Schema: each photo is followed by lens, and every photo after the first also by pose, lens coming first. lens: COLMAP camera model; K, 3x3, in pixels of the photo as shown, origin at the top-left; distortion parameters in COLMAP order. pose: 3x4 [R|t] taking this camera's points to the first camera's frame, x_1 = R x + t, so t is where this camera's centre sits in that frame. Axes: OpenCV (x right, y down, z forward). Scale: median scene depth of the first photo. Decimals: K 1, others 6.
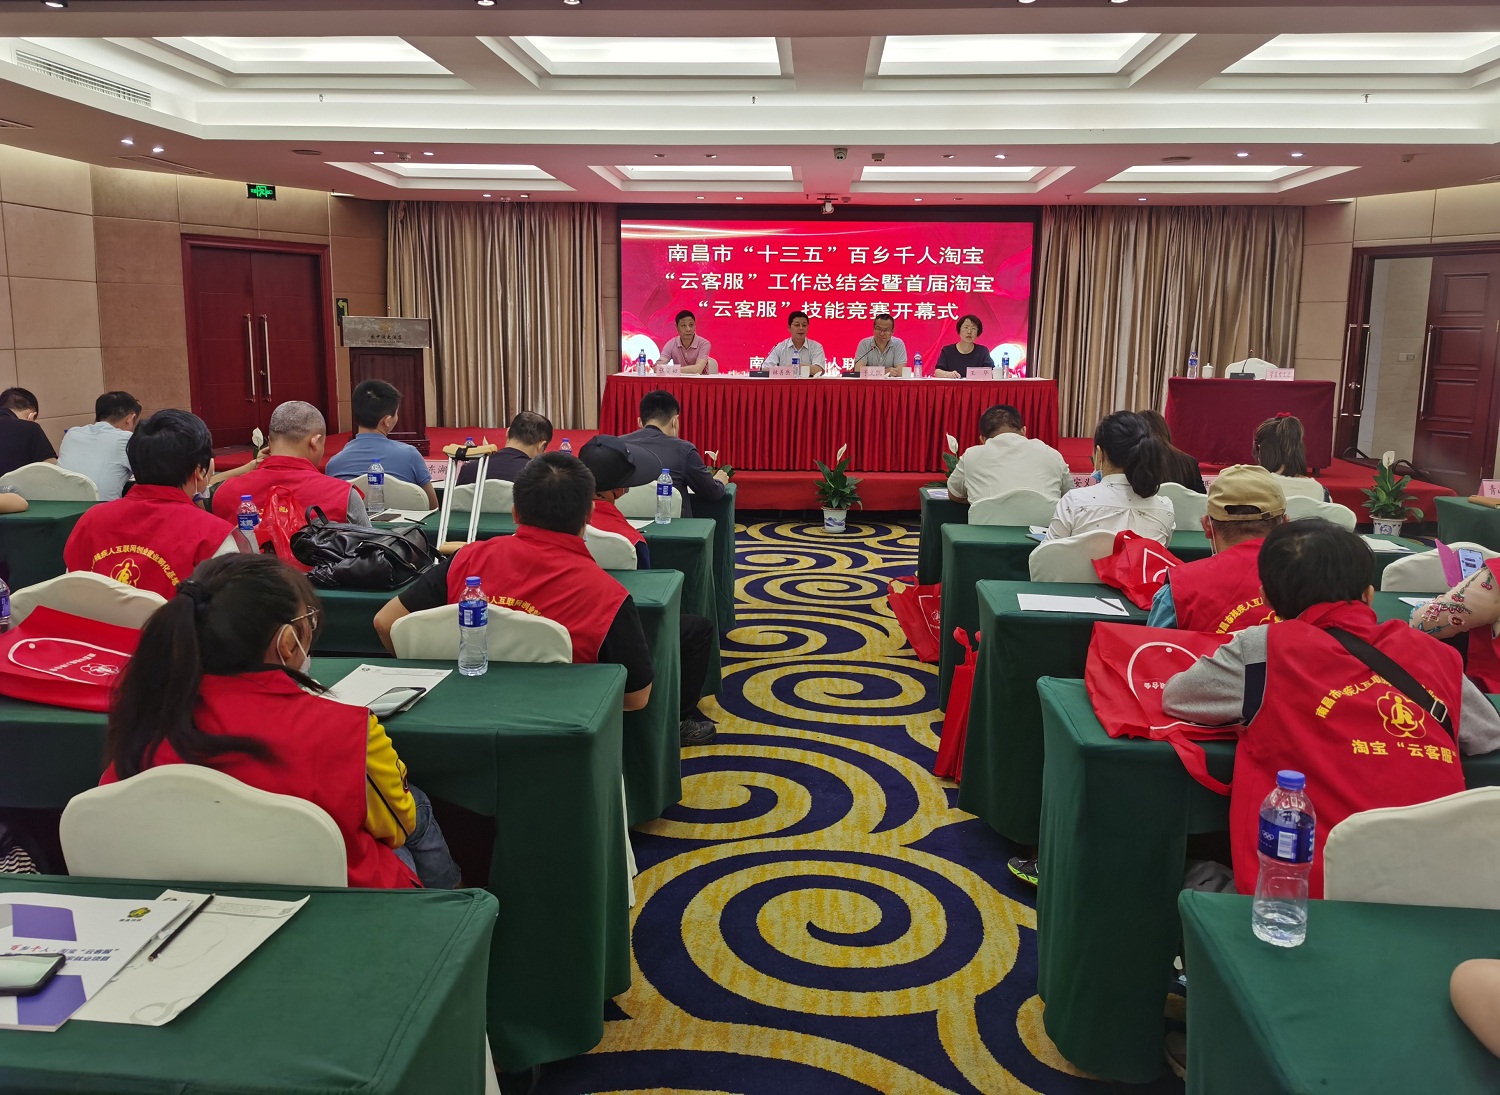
lens RADIAL K [[1164.3, 0, 747.1], [0, 1164.3, 528.6], [0, 0, 1]] dist [0.028562, 0.004331]
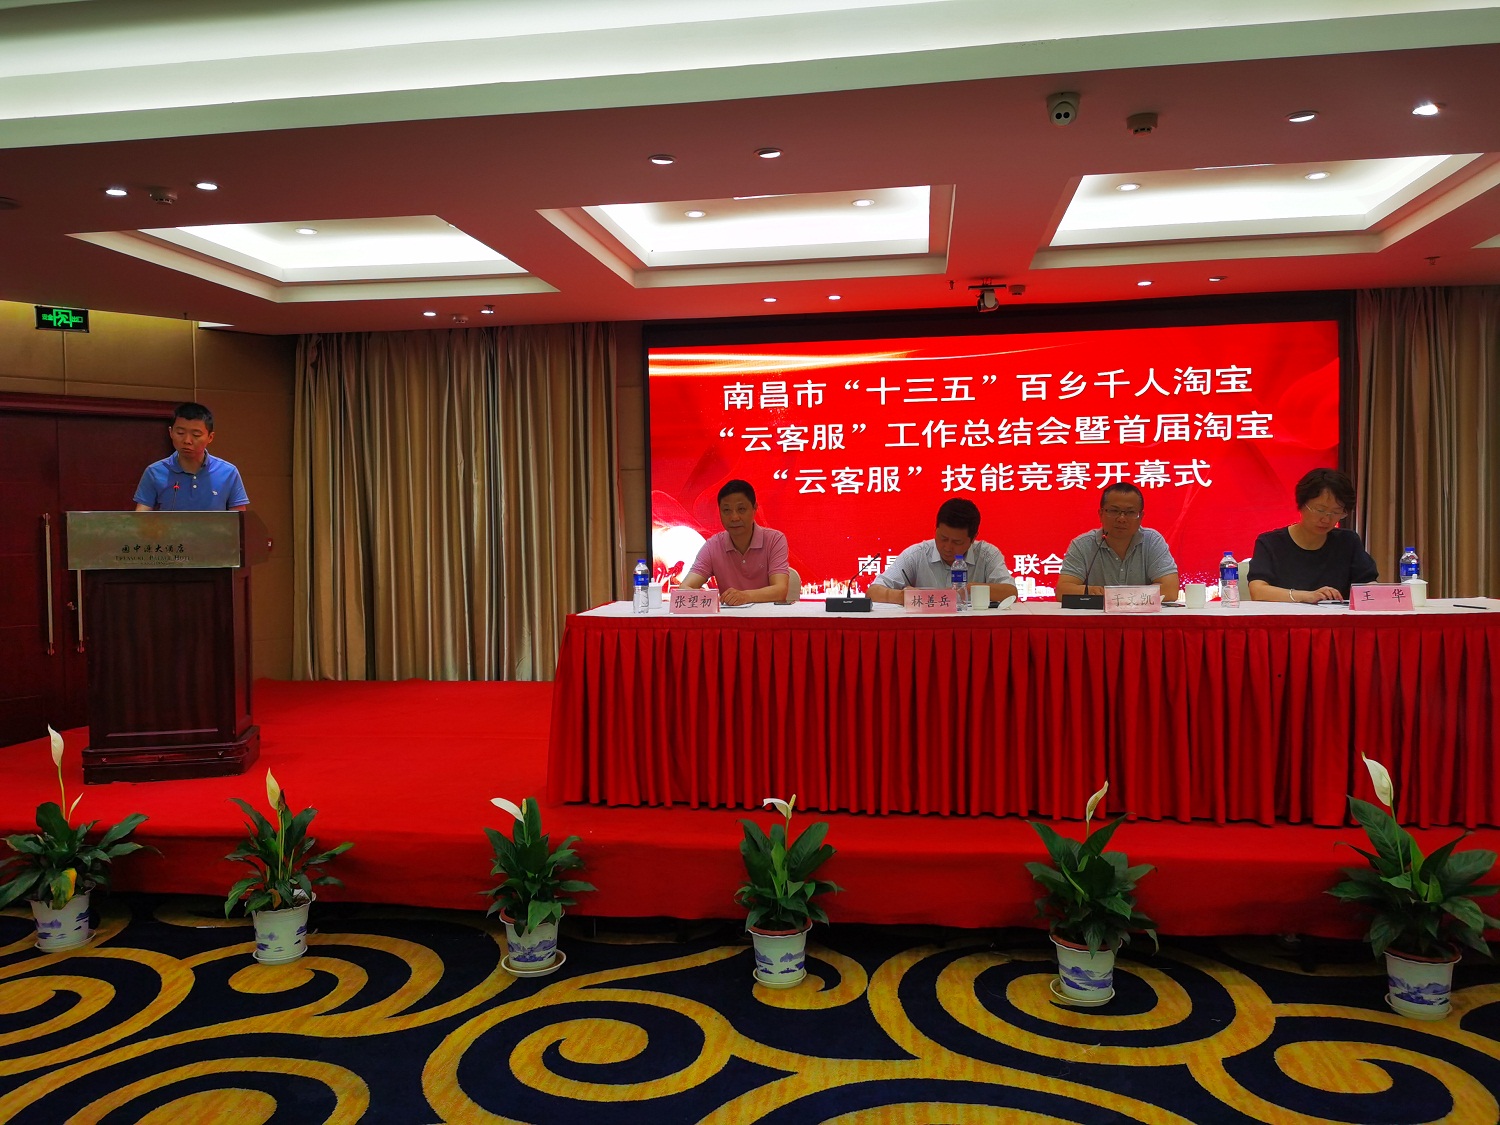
lens RADIAL K [[1162.3, 0, 746.7], [0, 1162.3, 545.6], [0, 0, 1]] dist [0.062719, -0.082889]
pose [[0.995755, -0.026369, -0.088184, -0.001966], [0.013727, 0.989914, -0.141003, -0.069285], [0.091013, 0.139194, 0.986074, 0.399065]]
